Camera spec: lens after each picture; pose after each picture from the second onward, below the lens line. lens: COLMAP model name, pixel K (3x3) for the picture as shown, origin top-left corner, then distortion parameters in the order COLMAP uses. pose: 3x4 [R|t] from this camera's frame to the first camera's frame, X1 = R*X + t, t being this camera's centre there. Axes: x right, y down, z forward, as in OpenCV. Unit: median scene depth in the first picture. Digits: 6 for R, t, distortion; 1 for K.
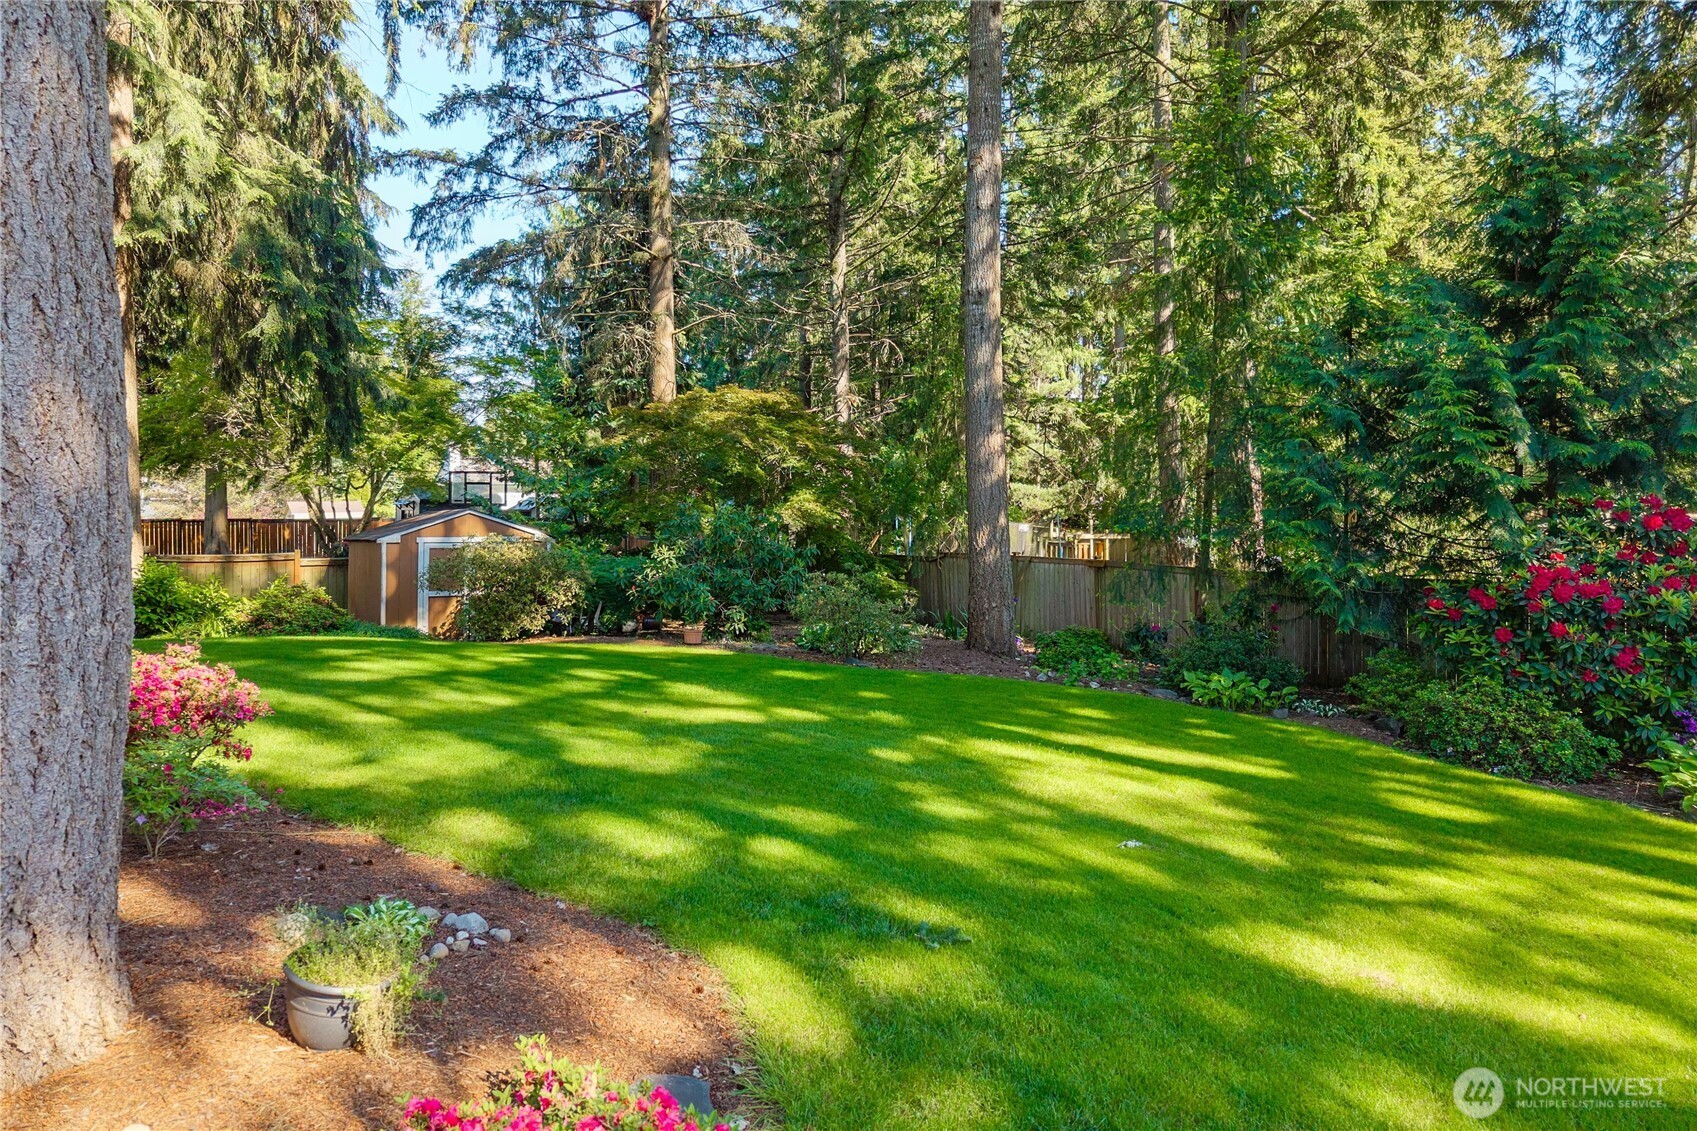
lens RADIAL K [[1112.9, 0, 848.5], [0, 1112.9, 565.5], [0, 0, 1]] dist [0.026740, -0.000422]
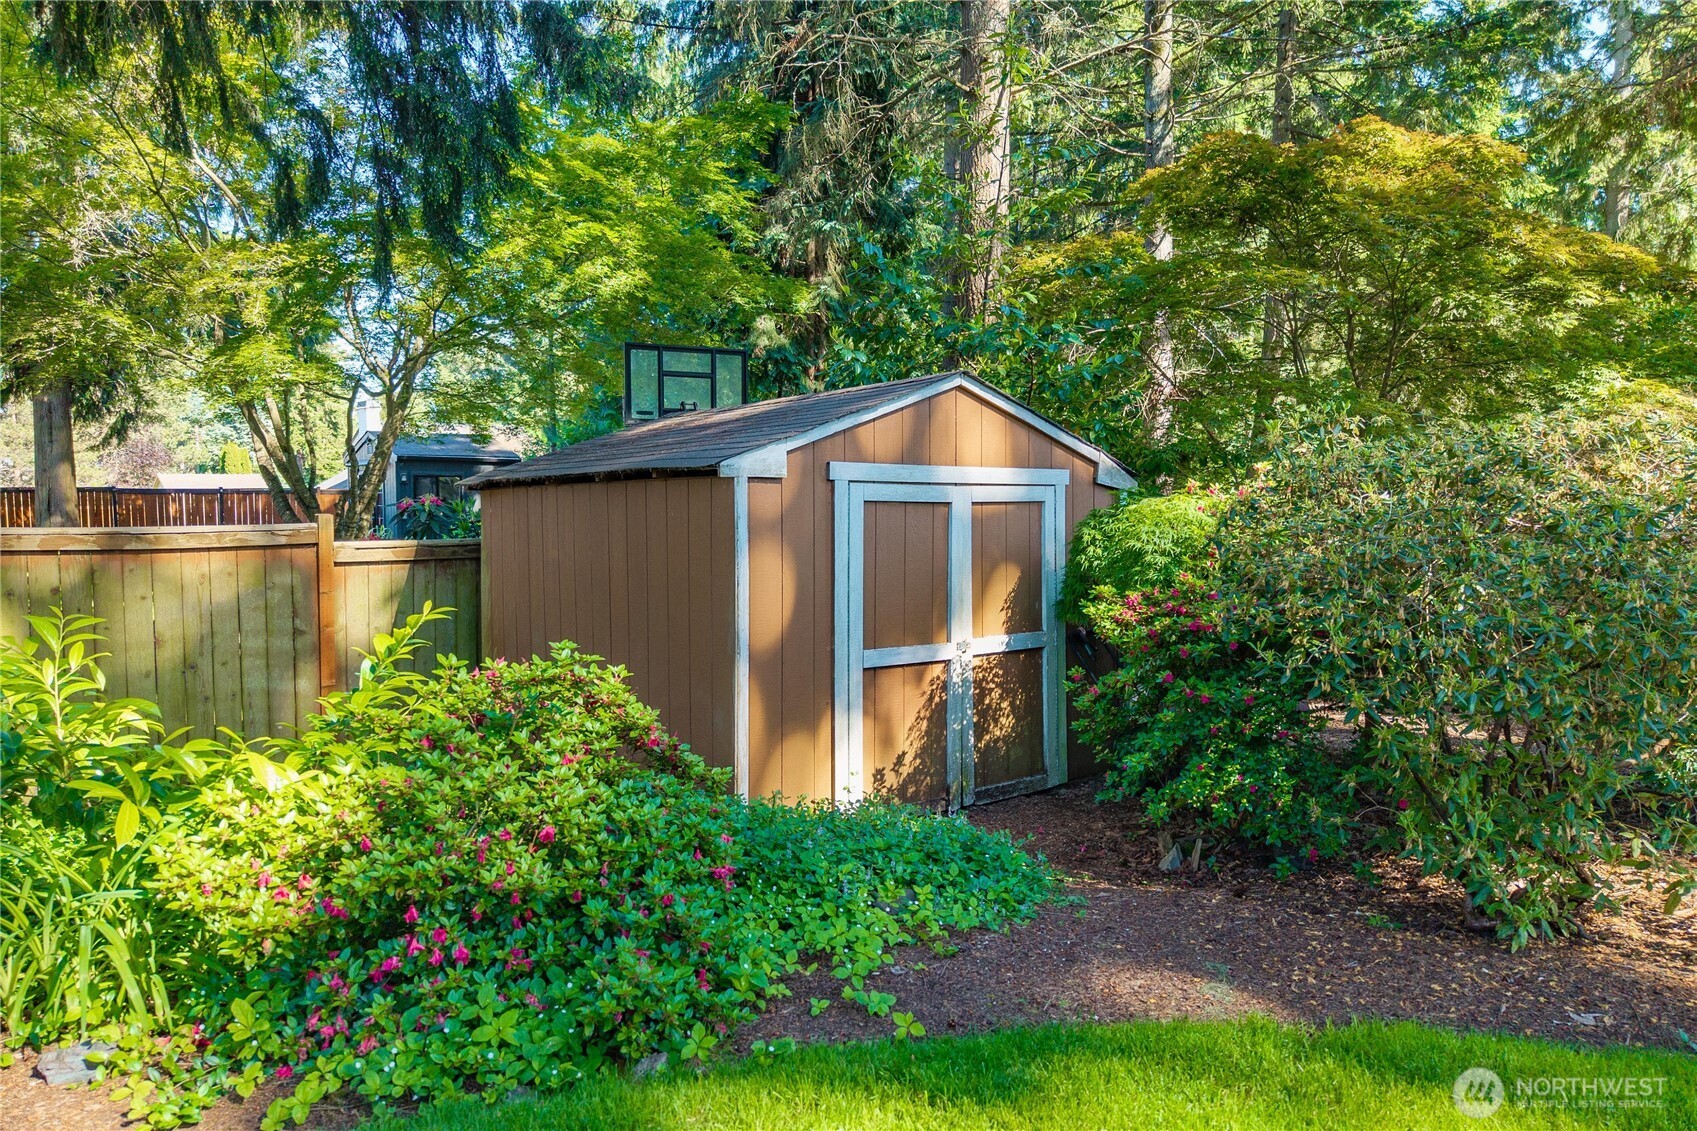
lens RADIAL K [[1112.9, 0, 848.5], [0, 1112.9, 565.5], [0, 0, 1]] dist [0.026740, -0.000422]
pose [[0.994787, -0.010326, 0.101451, -0.376820], [0.009262, 0.999897, 0.010948, -0.001773], [-0.101553, -0.009951, 0.994780, 0.662881]]
